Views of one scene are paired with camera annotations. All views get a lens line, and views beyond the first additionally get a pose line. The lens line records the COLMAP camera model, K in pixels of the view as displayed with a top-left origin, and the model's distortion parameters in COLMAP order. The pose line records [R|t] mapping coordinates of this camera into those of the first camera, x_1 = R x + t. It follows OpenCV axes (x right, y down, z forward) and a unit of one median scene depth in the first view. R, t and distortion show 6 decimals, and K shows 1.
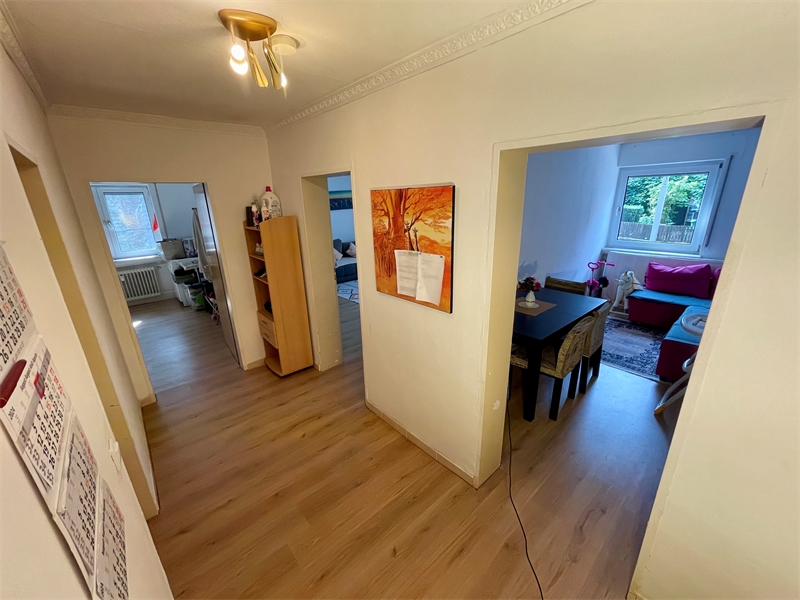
lens RADIAL K [[322.0, 0, 397.0], [0, 322.0, 301.3], [0, 0, 1]] dist [-0.001781, -0.000503]
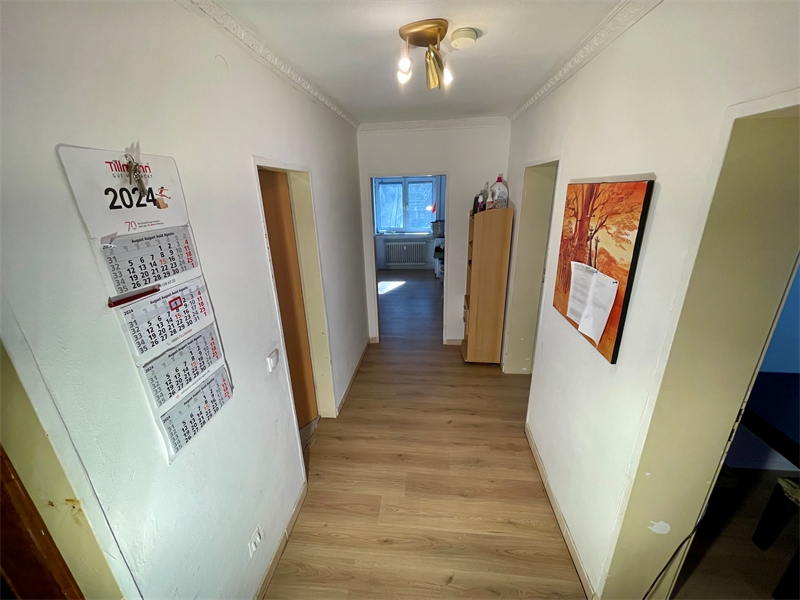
lens RADIAL K [[322.0, 0, 397.0], [0, 322.0, 301.3], [0, 0, 1]] dist [-0.001781, -0.000503]
pose [[0.674732, 0.251277, -0.693972, 0.285368], [-0.222669, 0.965753, 0.133189, -0.077302], [0.703673, 0.064659, 0.707576, 0.155022]]
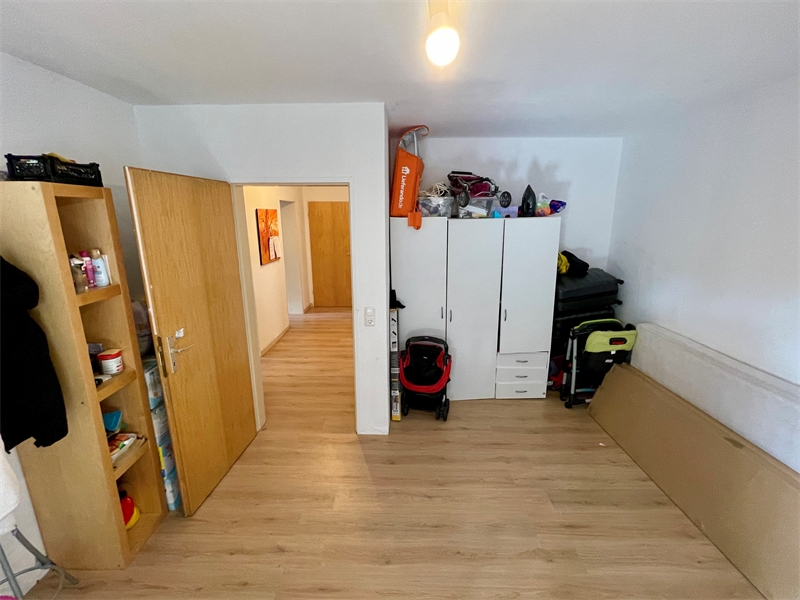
lens RADIAL K [[356.0, 0, 395.2], [0, 356.0, 300.4], [0, 0, 1]] dist [-0.001498, 0.000327]
pose [[-0.735788, -0.123544, 0.665848, -2.264753], [0.237158, 0.873950, 0.424225, -0.610453], [-0.634328, 0.470051, -0.613743, 2.165328]]
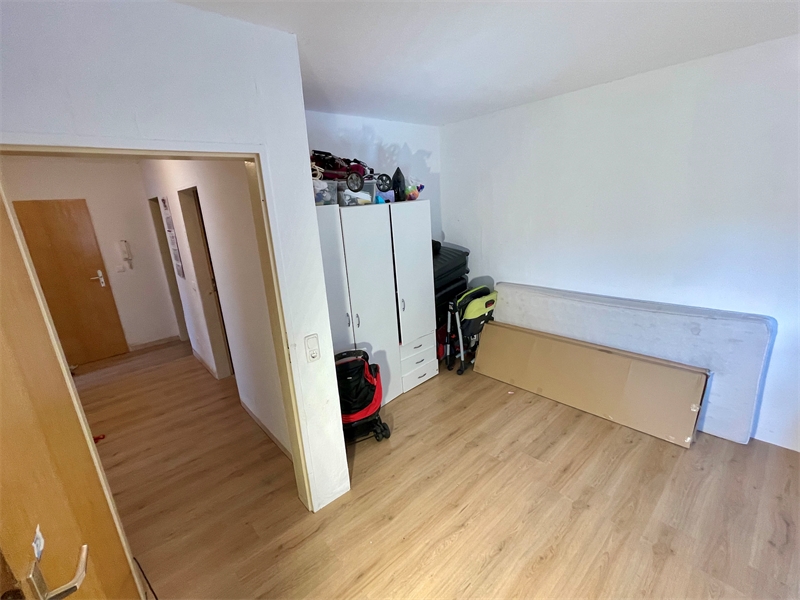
lens RADIAL K [[356.0, 0, 395.2], [0, 356.0, 300.4], [0, 0, 1]] dist [-0.001498, 0.000327]
pose [[-0.995302, 0.093682, 0.024435, -1.552759], [0.091526, 0.828180, 0.552939, -0.619433], [0.031564, 0.552578, -0.832864, 2.157851]]
